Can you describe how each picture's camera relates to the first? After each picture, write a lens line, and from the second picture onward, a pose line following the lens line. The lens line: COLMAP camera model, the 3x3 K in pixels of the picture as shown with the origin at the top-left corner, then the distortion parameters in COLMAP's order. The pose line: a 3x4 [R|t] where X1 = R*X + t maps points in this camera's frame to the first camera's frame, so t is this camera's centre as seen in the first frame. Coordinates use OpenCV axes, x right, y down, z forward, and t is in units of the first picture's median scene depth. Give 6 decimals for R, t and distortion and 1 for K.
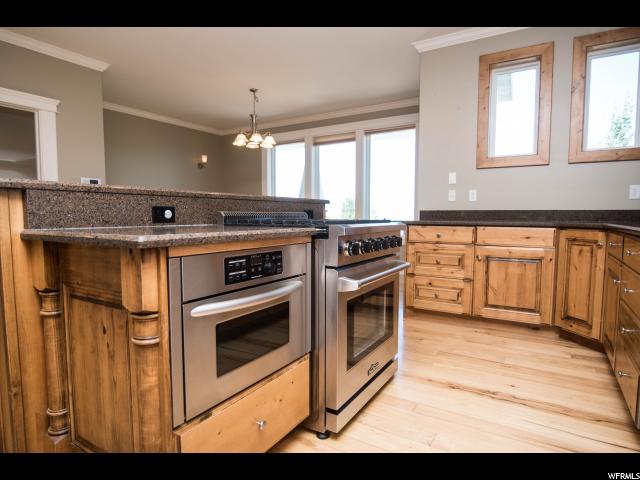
lens RADIAL K [[352.3, 0, 313.8], [0, 352.3, 243.4], [0, 0, 1]] dist [-0.021449, -0.000896]
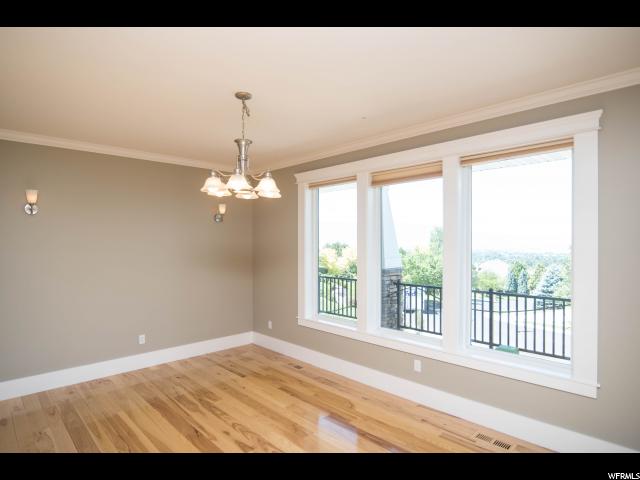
lens RADIAL K [[352.3, 0, 313.8], [0, 352.3, 243.4], [0, 0, 1]] dist [-0.021449, -0.000896]
pose [[0.968381, 0.004218, -0.249441, 0.069945], [-0.026791, 0.995834, -0.087166, -0.153426], [0.248034, 0.091092, 0.964459, 0.491248]]
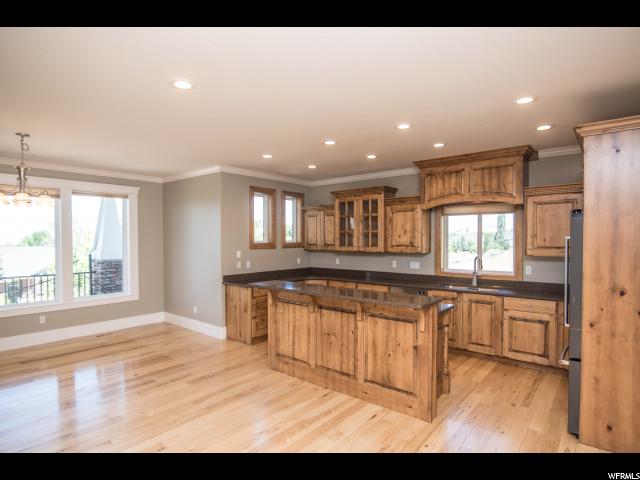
lens RADIAL K [[352.3, 0, 313.8], [0, 352.3, 243.4], [0, 0, 1]] dist [-0.021449, -0.000896]
pose [[0.136768, -0.014457, 0.990498, -0.775730], [0.092356, 0.995724, 0.001781, -0.137568], [-0.986288, 0.091235, 0.137518, 0.284586]]
